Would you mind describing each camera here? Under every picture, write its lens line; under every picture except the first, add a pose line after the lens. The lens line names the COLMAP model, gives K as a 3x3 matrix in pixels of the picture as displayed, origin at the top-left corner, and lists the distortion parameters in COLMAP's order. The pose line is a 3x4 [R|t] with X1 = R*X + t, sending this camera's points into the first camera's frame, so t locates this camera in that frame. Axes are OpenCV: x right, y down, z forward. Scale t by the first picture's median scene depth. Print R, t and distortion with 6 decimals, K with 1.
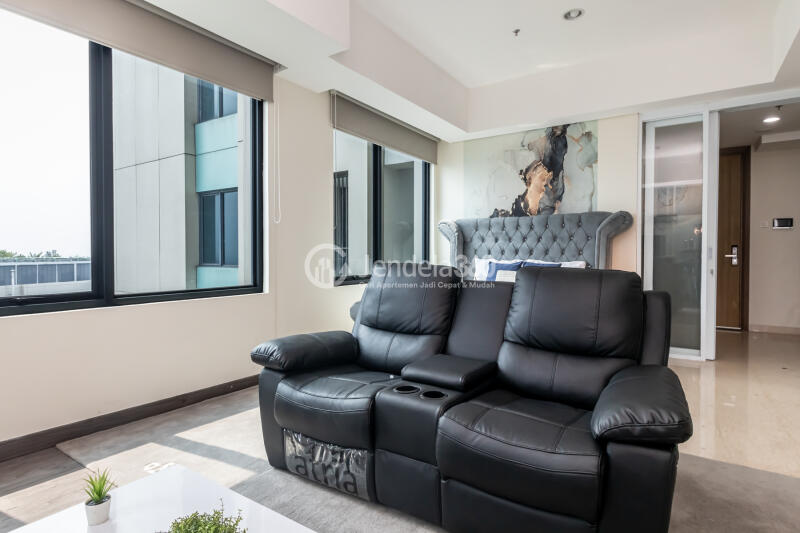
lens RADIAL K [[437.5, 0, 400.3], [0, 437.5, 263.1], [0, 0, 1]] dist [0.000906, 0.000402]
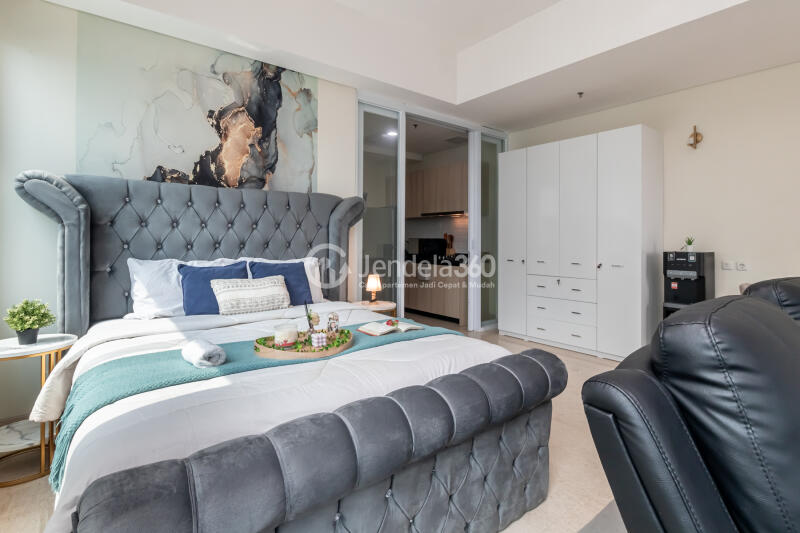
lens RADIAL K [[388.5, 0, 412.3], [0, 388.5, 238.9], [0, 0, 1]] dist [0.000421, -0.000504]
pose [[0.290067, 0.001015, 0.957006, -0.164807], [0.023360, 0.999694, -0.008141, -0.023881], [-0.956721, 0.024717, 0.289955, 0.597057]]
